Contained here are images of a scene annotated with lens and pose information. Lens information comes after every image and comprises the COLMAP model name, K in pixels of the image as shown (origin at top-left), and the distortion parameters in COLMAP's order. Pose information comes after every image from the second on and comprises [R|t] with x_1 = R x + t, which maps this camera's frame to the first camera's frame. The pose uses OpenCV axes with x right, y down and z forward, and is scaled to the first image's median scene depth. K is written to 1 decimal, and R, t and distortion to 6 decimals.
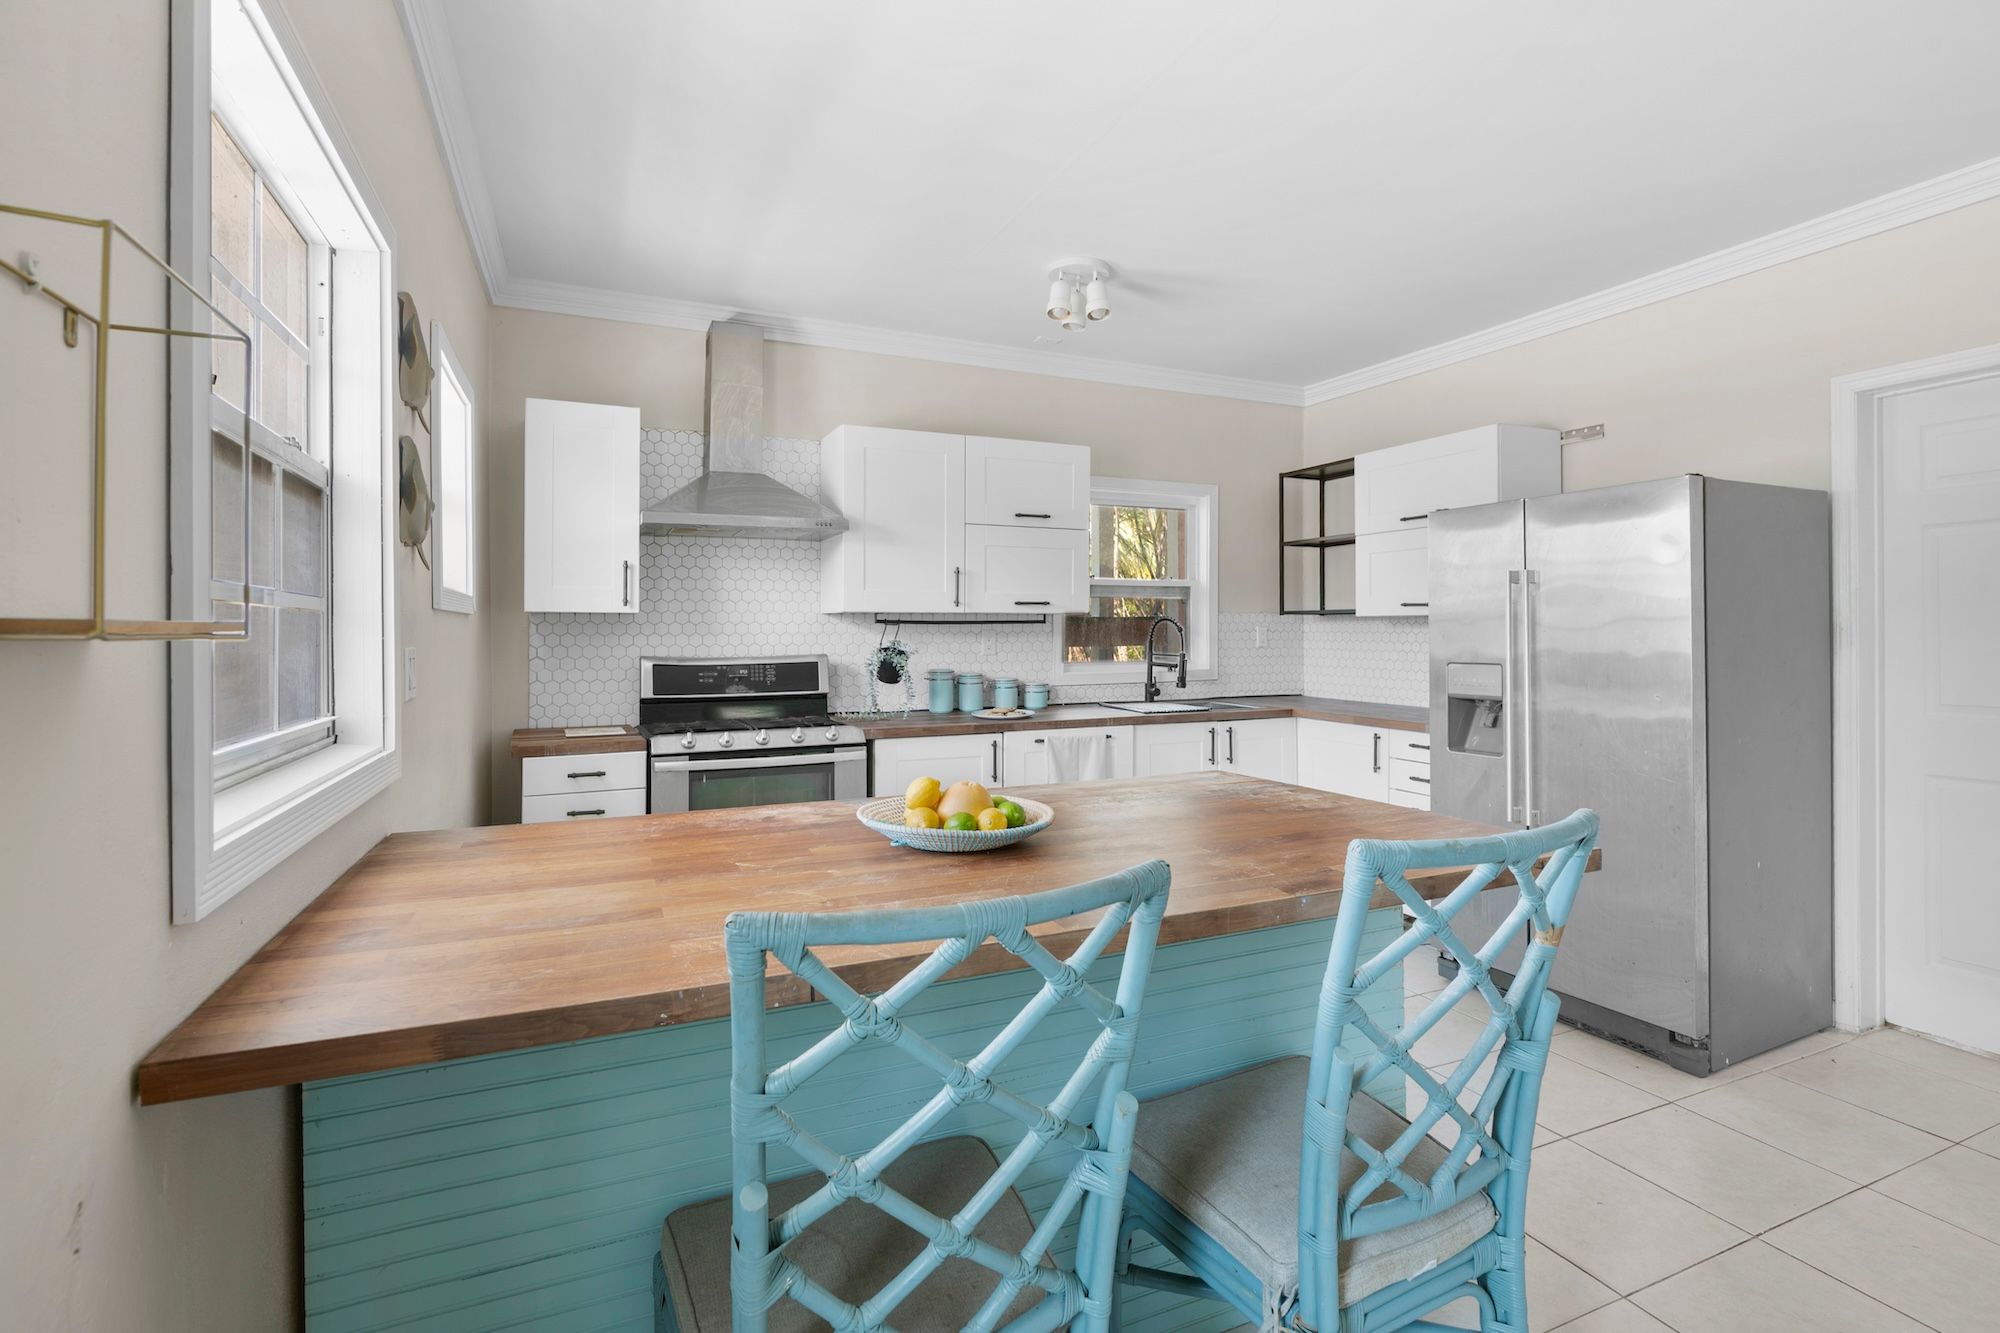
lens RADIAL K [[954.2, 0, 997.5], [0, 954.2, 629.8], [0, 0, 1]] dist [-0.001055, -0.000161]
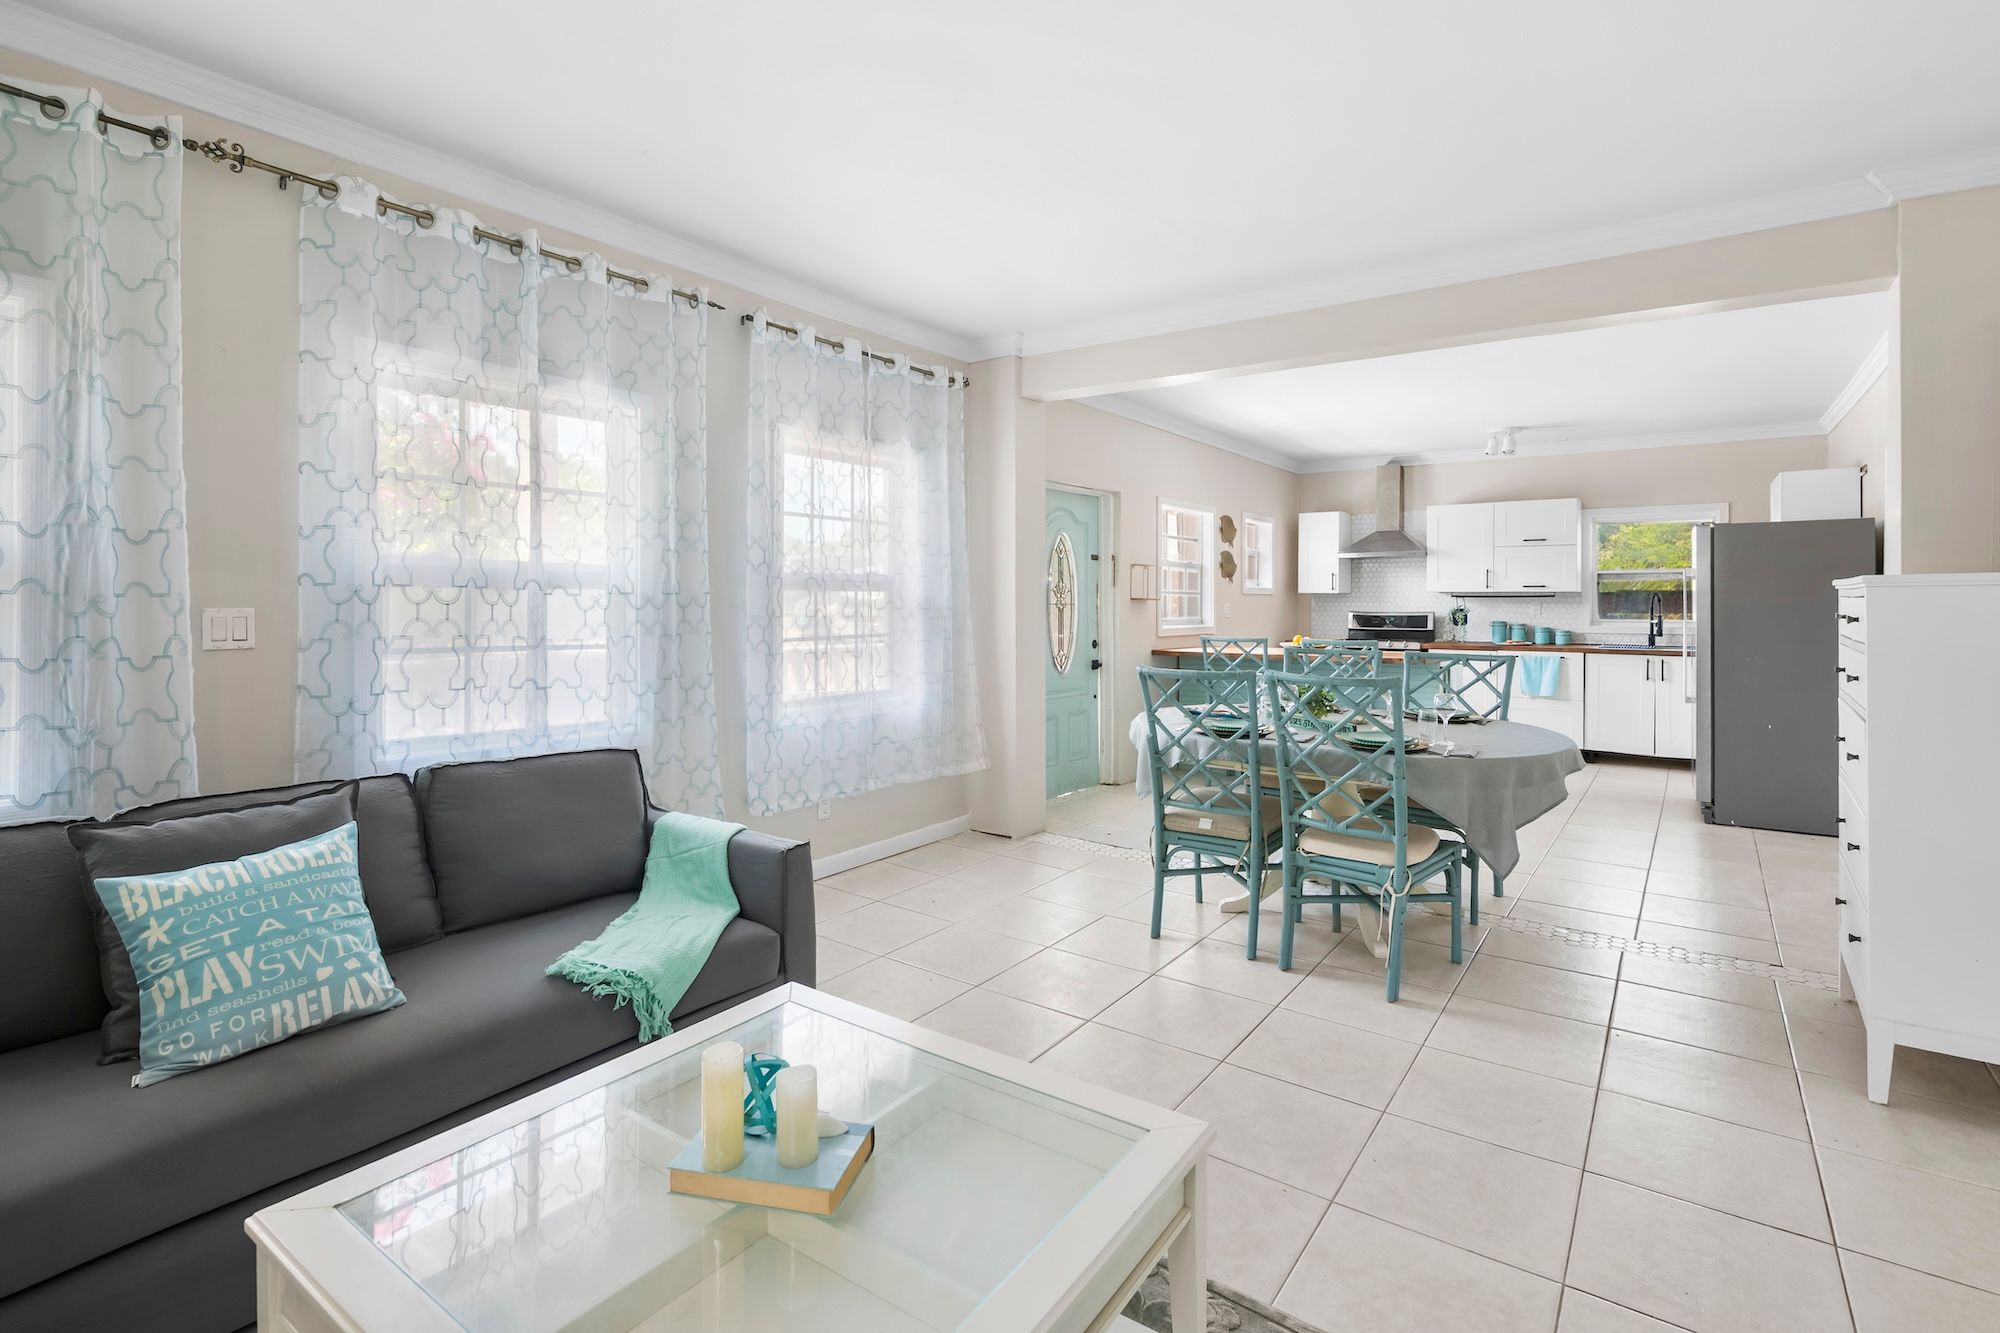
lens RADIAL K [[954.2, 0, 997.5], [0, 954.2, 629.8], [0, 0, 1]] dist [-0.001055, -0.000161]
pose [[0.488666, 0.030758, -0.871929, 1.208355], [-0.000508, 0.999388, 0.034970, -0.007670], [0.872471, -0.016646, 0.488383, -0.879678]]
